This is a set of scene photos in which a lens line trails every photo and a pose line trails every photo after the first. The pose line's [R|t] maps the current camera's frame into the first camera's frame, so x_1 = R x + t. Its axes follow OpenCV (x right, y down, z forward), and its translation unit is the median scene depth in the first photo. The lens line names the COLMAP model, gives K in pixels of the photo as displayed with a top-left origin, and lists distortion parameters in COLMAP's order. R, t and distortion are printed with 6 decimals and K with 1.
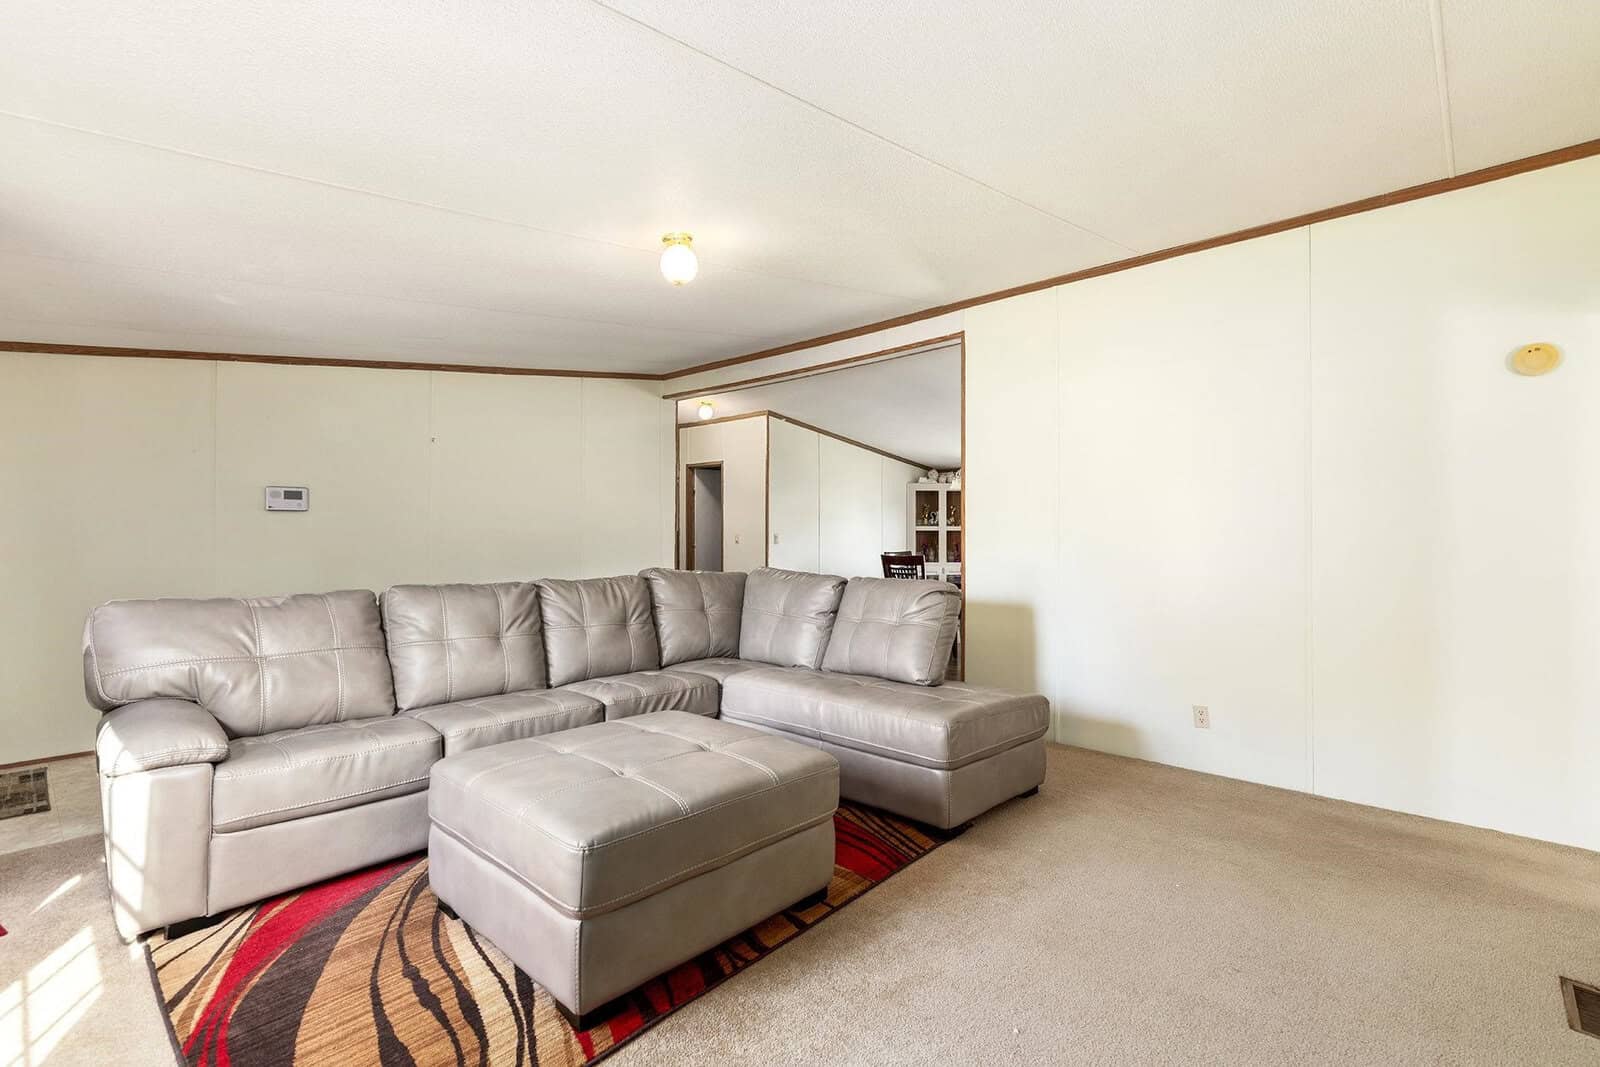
lens RADIAL K [[718.9, 0, 792.3], [0, 718.9, 521.2], [0, 0, 1]] dist [0.014442, -0.000839]
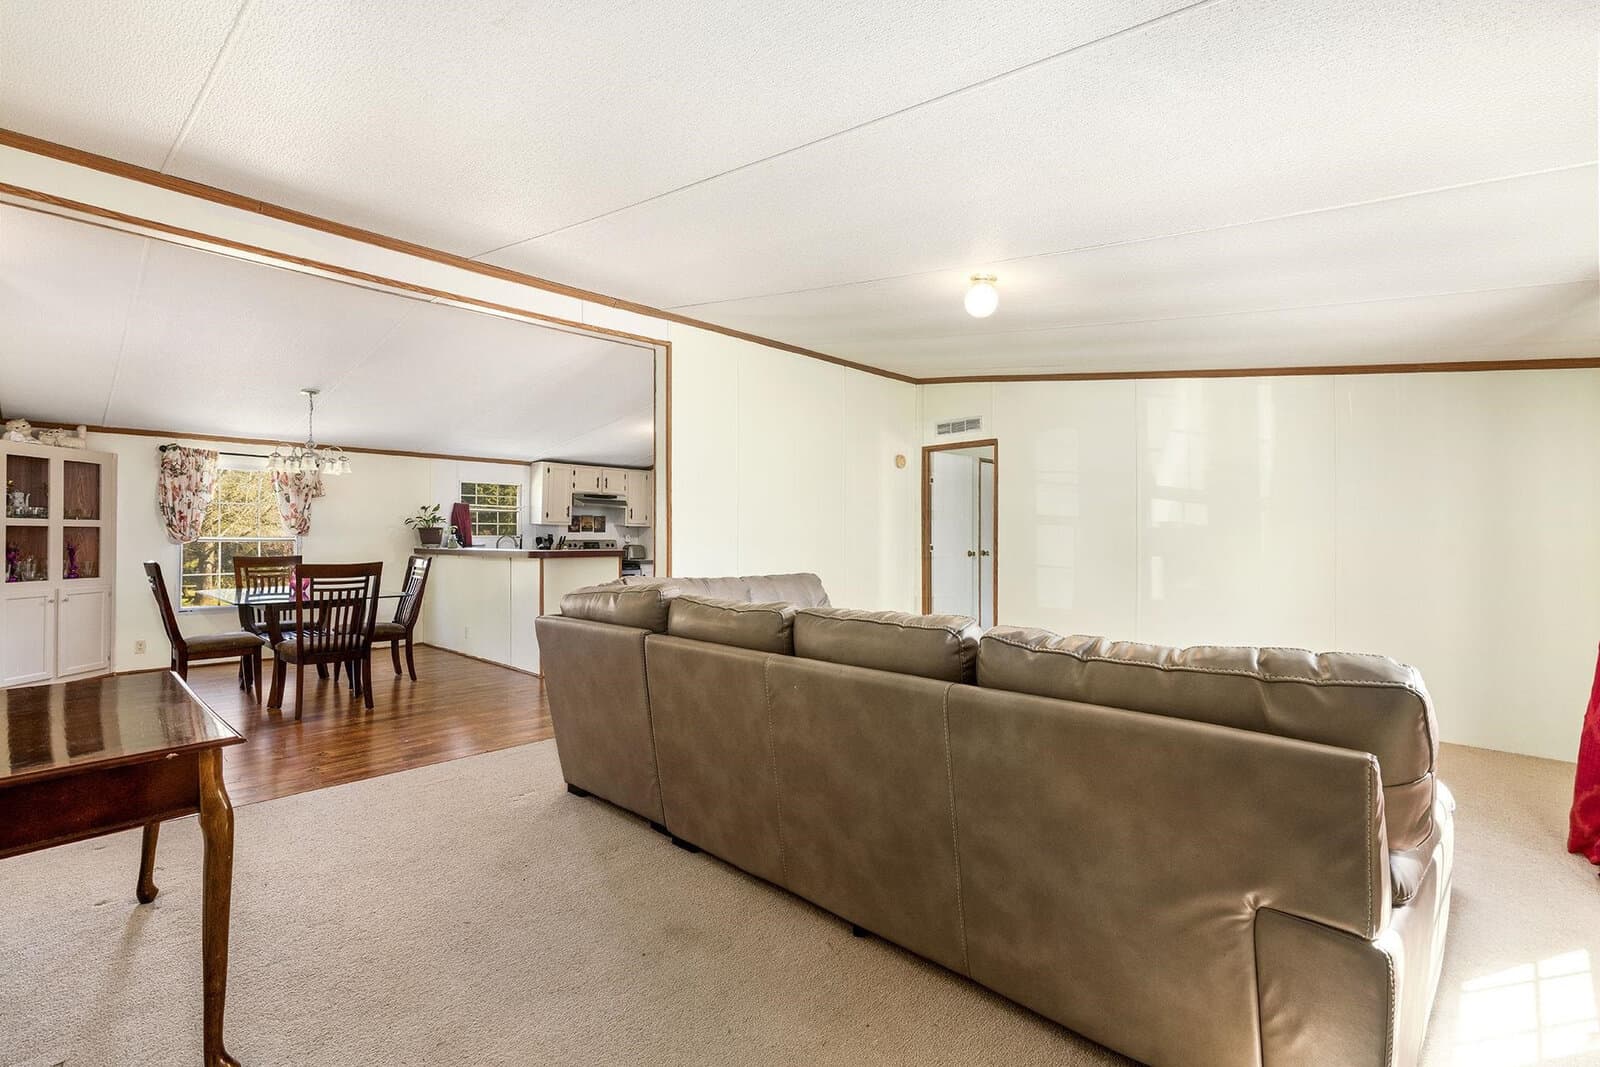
lens RADIAL K [[718.9, 0, 803.2], [0, 718.9, 532.6], [0, 0, 1]] dist [0.014442, -0.000839]
pose [[0.009456, 0.001207, 0.999955, -0.383156], [-0.023379, 0.999726, -0.000986, 0.004431], [-0.999682, -0.023369, 0.009482, 0.375280]]
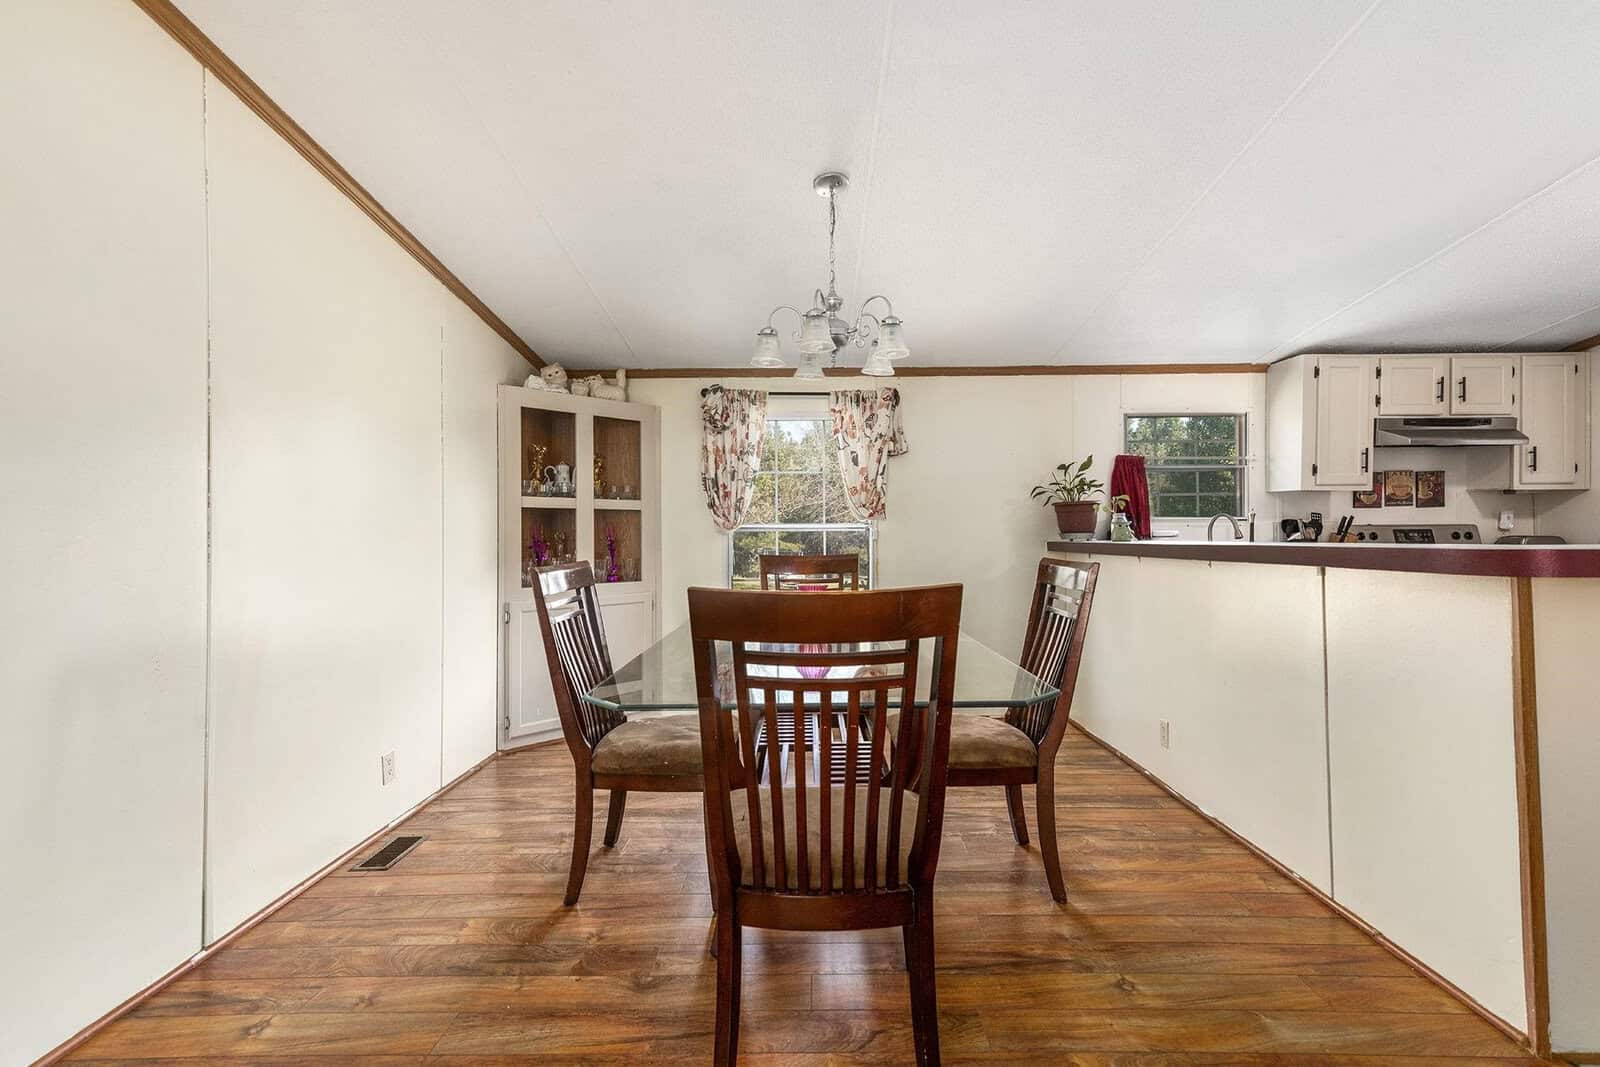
lens RADIAL K [[718.9, 0, 805.2], [0, 718.9, 525.8], [0, 0, 1]] dist [0.014442, -0.000839]
pose [[0.729192, -0.002369, 0.684305, 0.014608], [-0.003844, 0.999964, 0.007558, 0.019161], [-0.684298, -0.008142, 0.729157, 0.599824]]
